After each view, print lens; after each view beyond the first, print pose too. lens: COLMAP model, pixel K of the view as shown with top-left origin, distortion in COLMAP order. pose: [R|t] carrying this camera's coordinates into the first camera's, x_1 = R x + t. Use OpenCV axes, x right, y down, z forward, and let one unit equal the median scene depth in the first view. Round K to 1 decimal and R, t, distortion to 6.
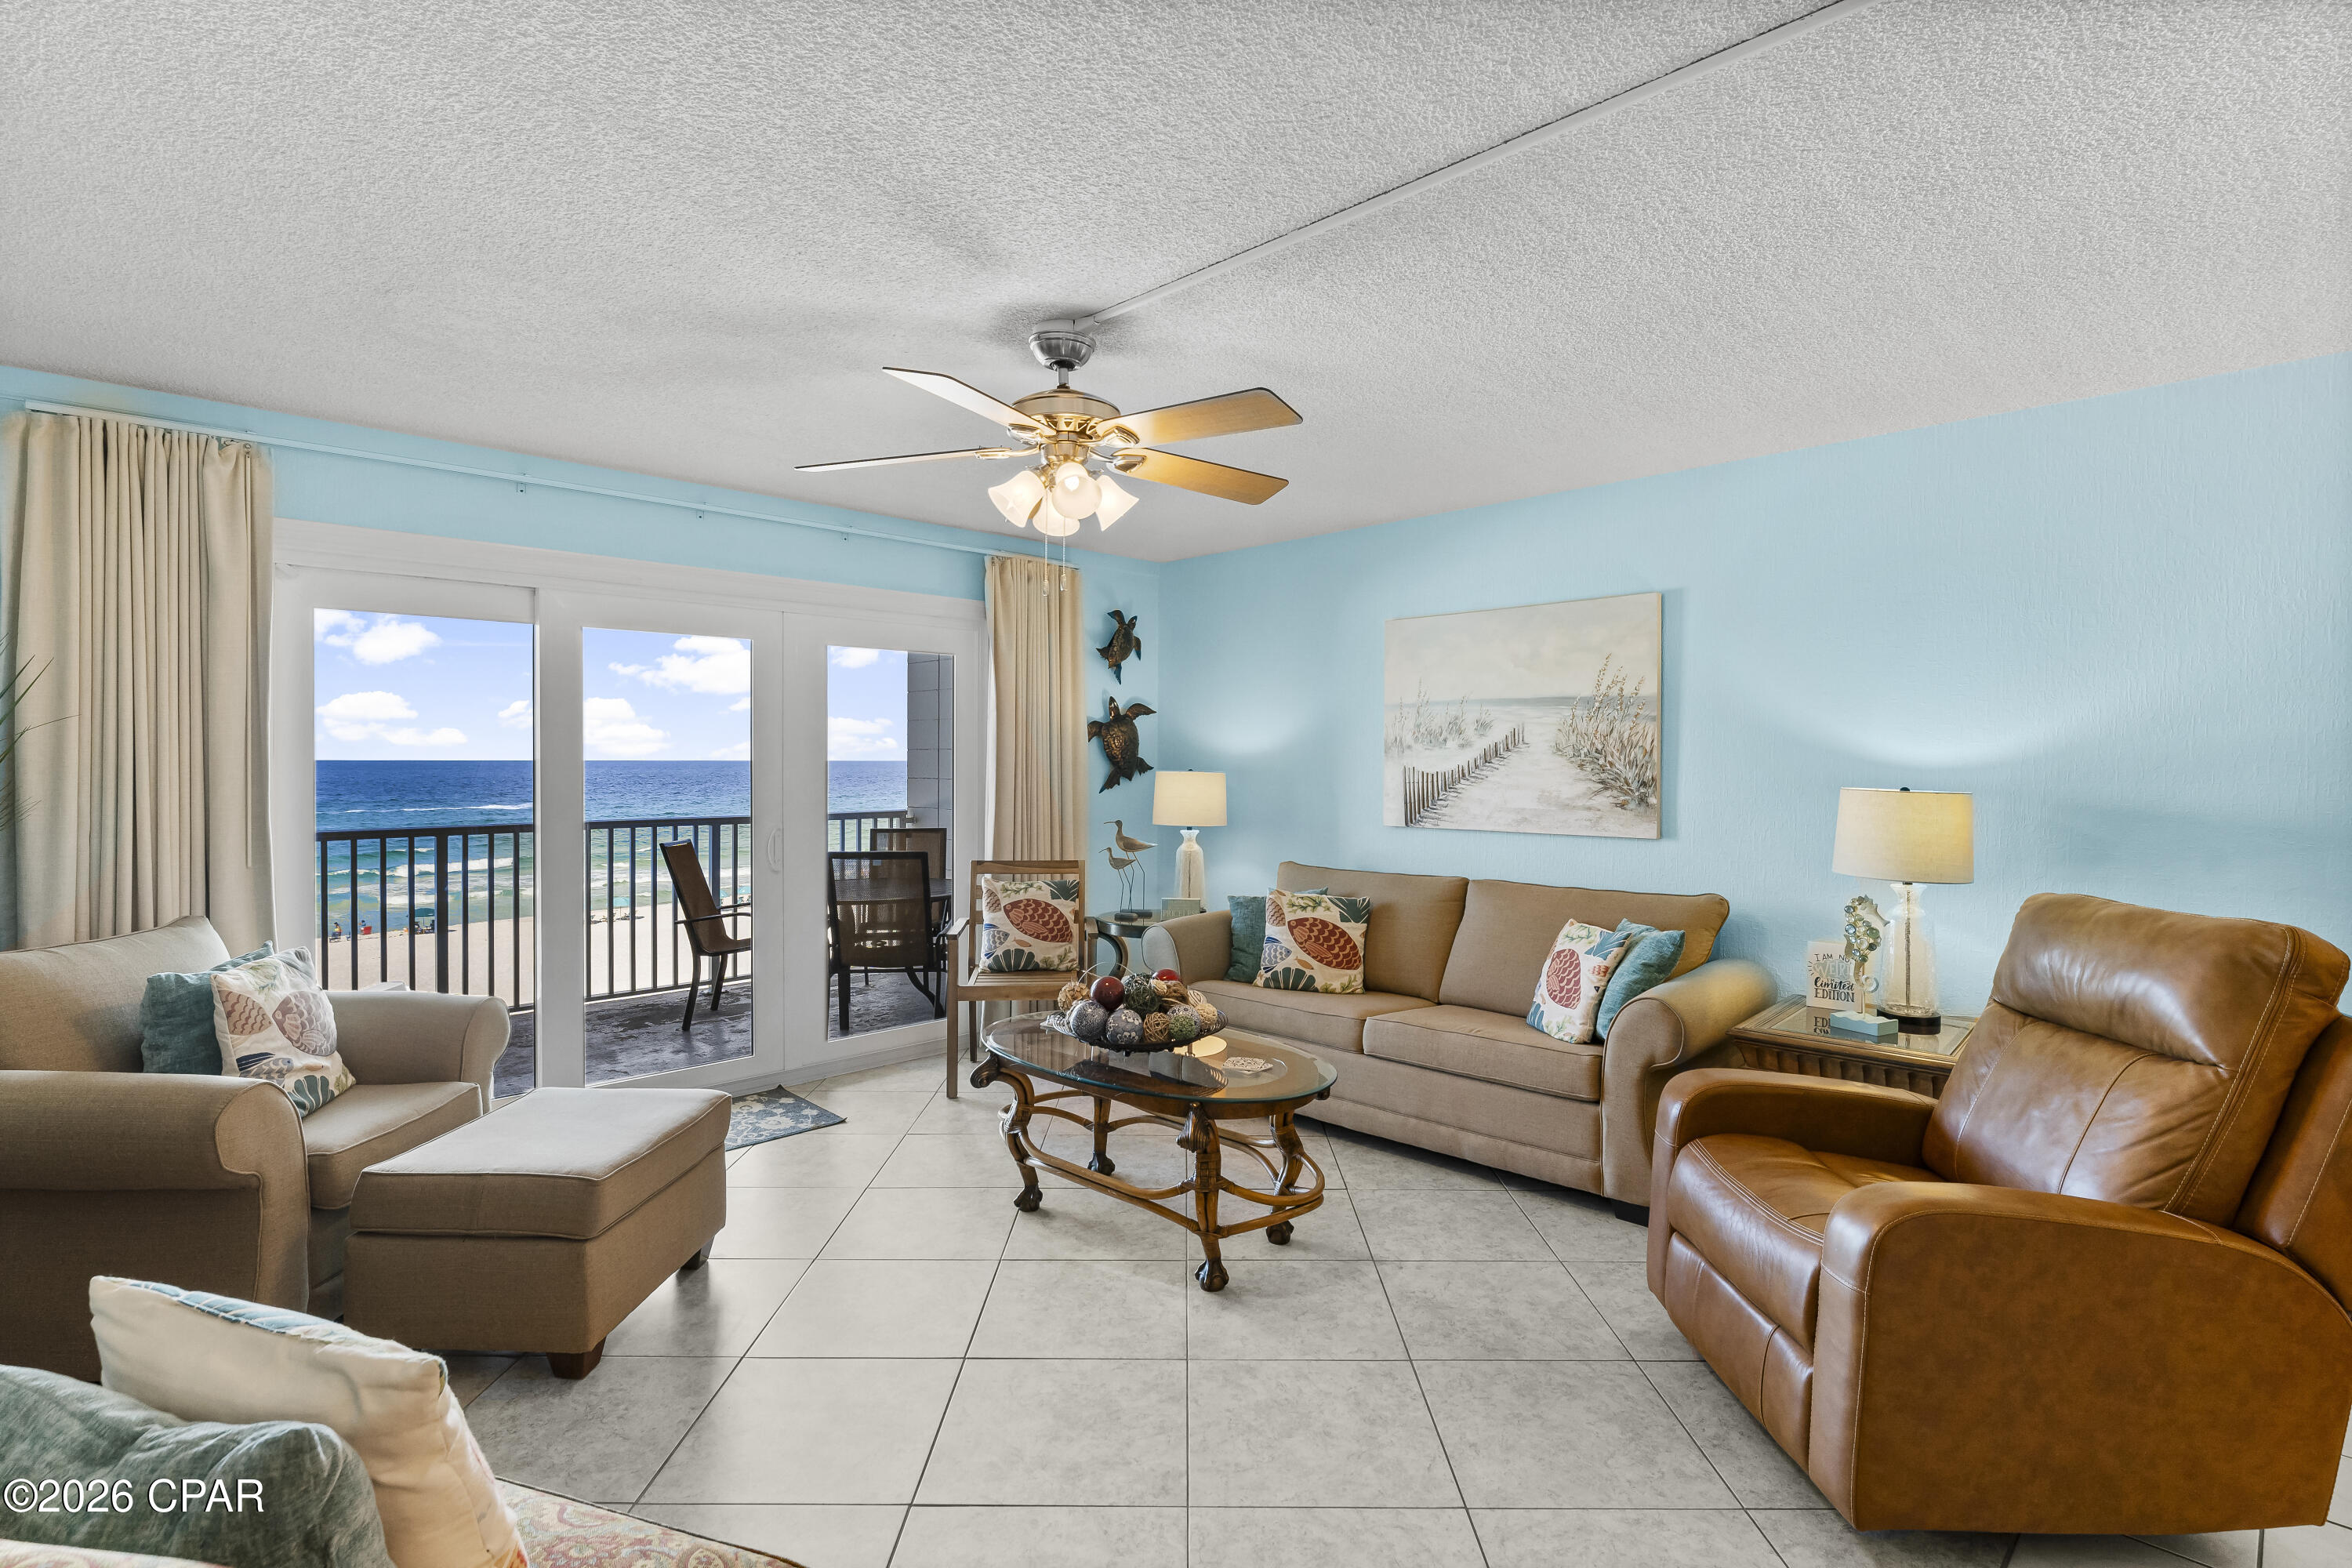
lens RADIAL K [[1133.3, 0, 1176.5], [0, 1133.3, 767.1], [0, 0, 1]] dist [0.000714, -0.000336]
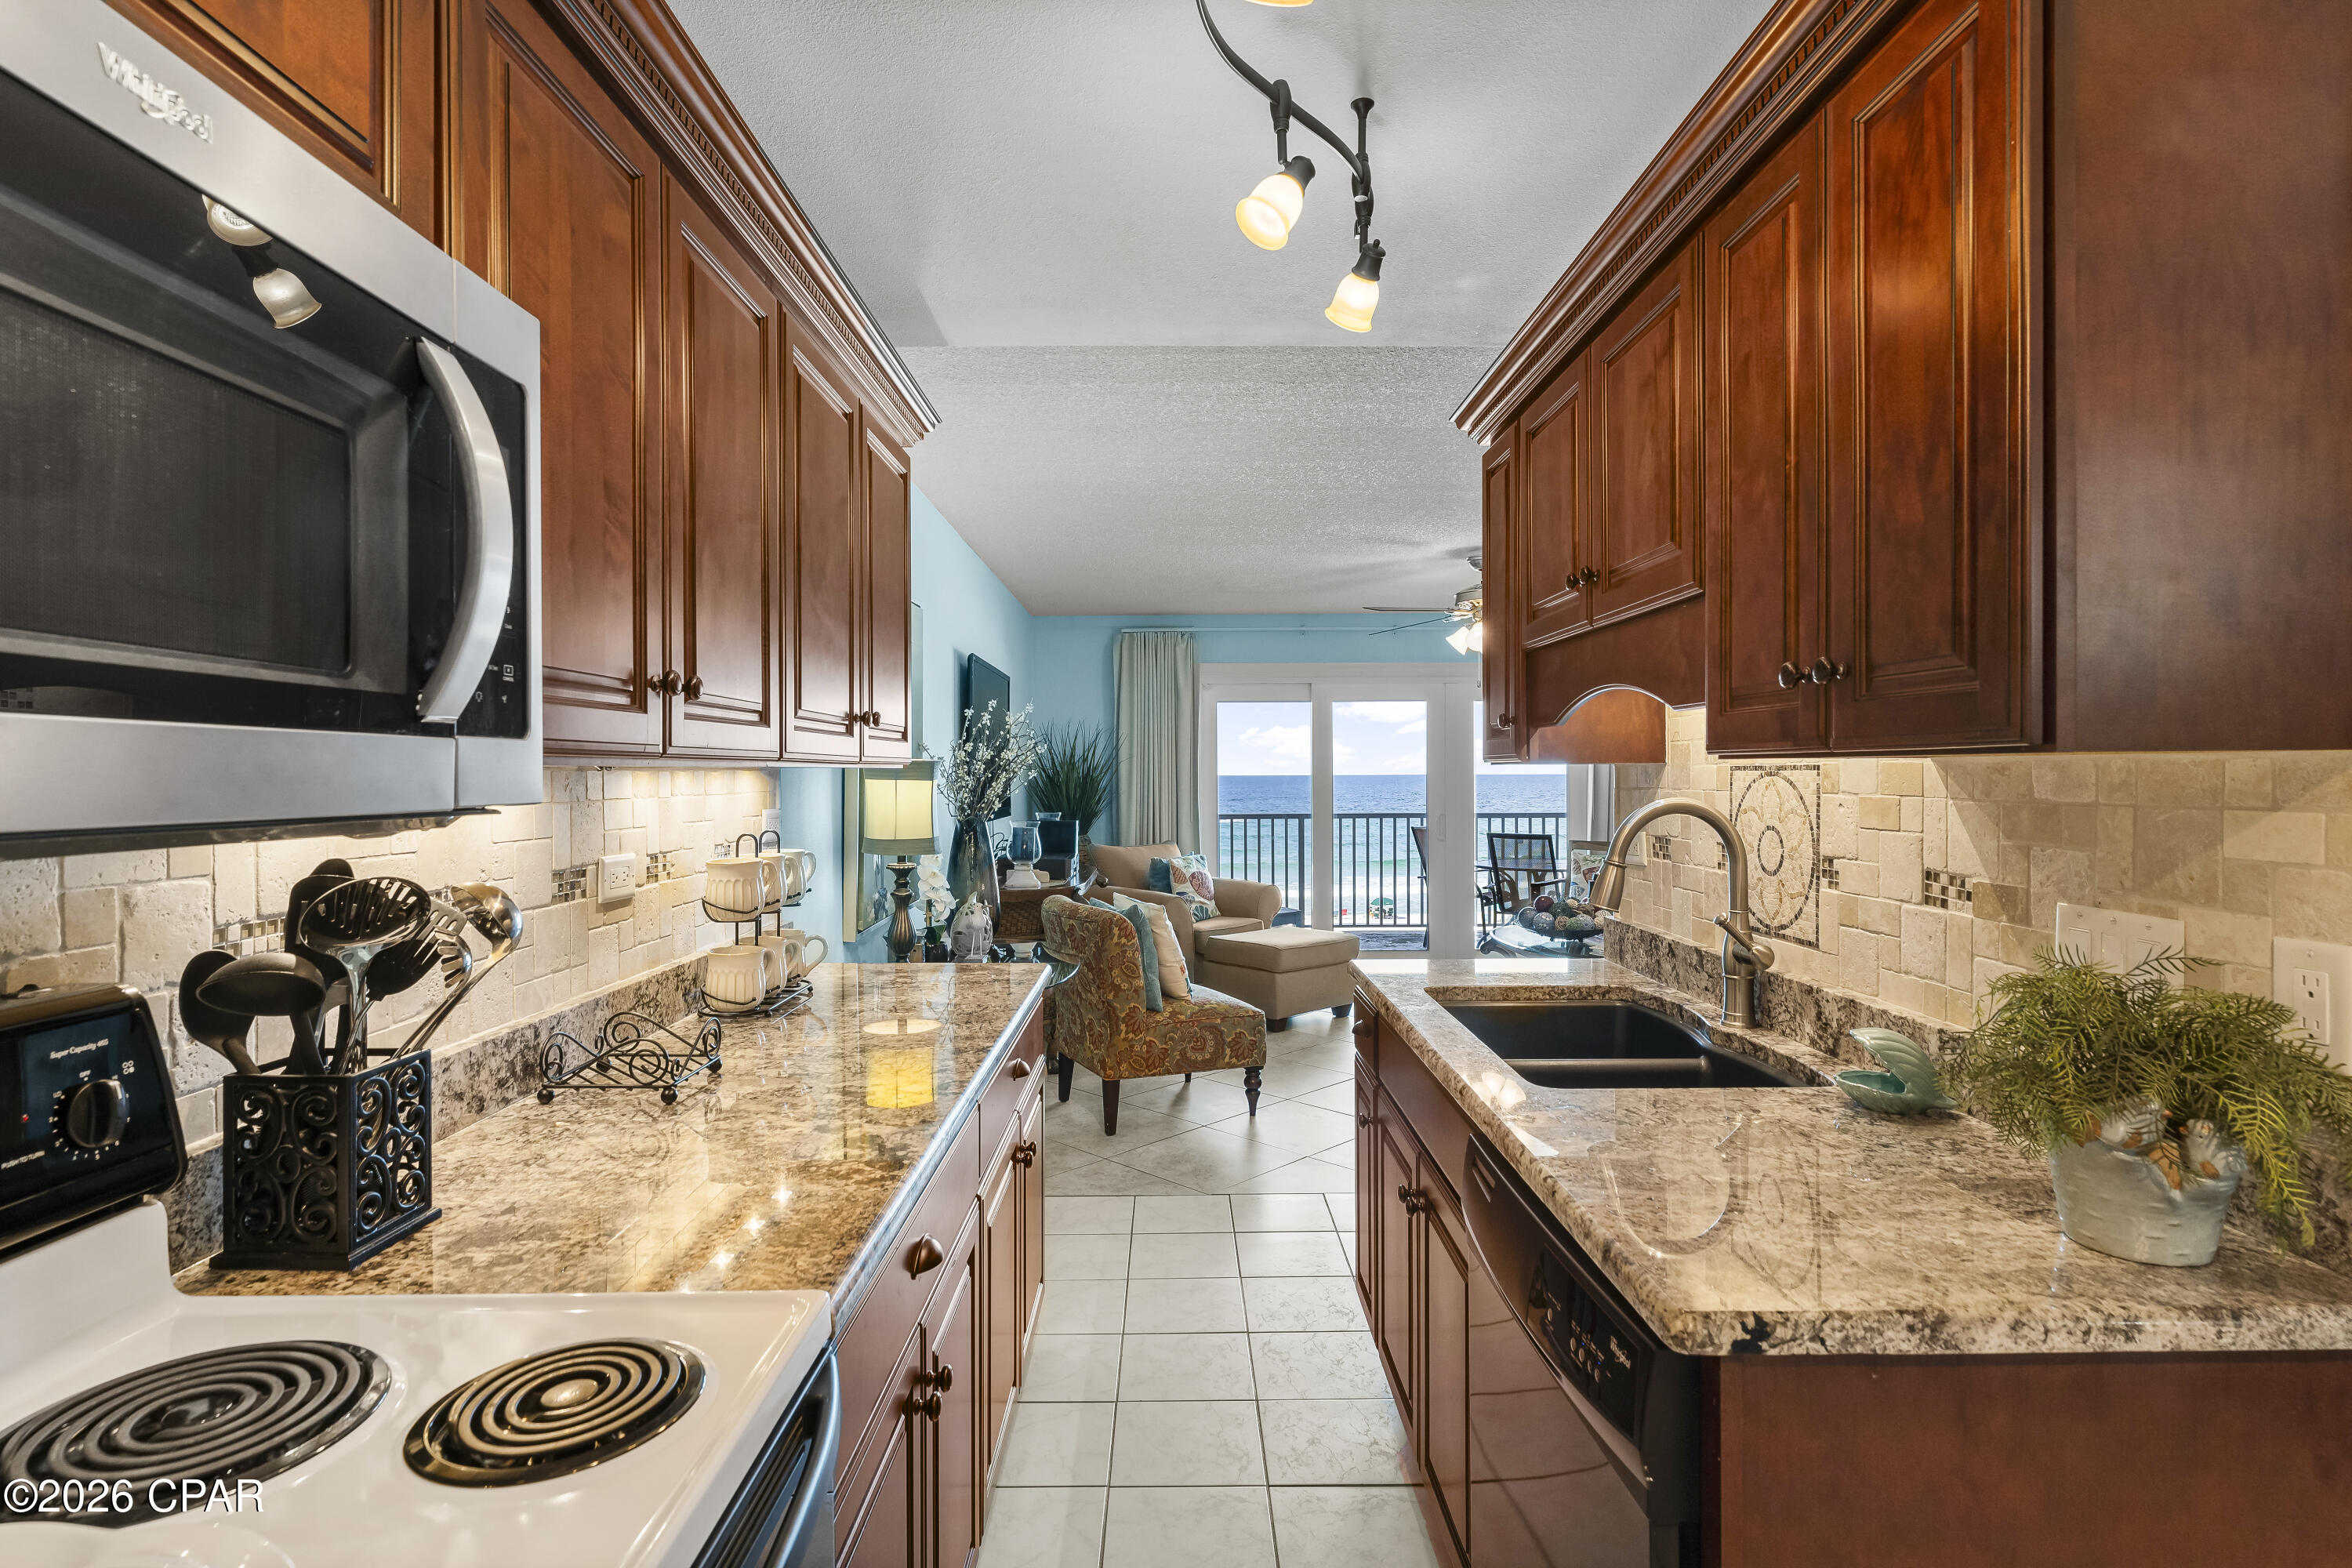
lens RADIAL K [[1153.7, 0, 1180.1], [0, 1153.7, 774.0], [0, 0, 1]] dist [-0.001673, 0.000250]
pose [[0.716223, -0.003467, -0.697863, 0.563634], [0.000074, 0.999988, -0.004891, 0.004233], [0.697871, 0.003451, 0.716215, -0.483887]]
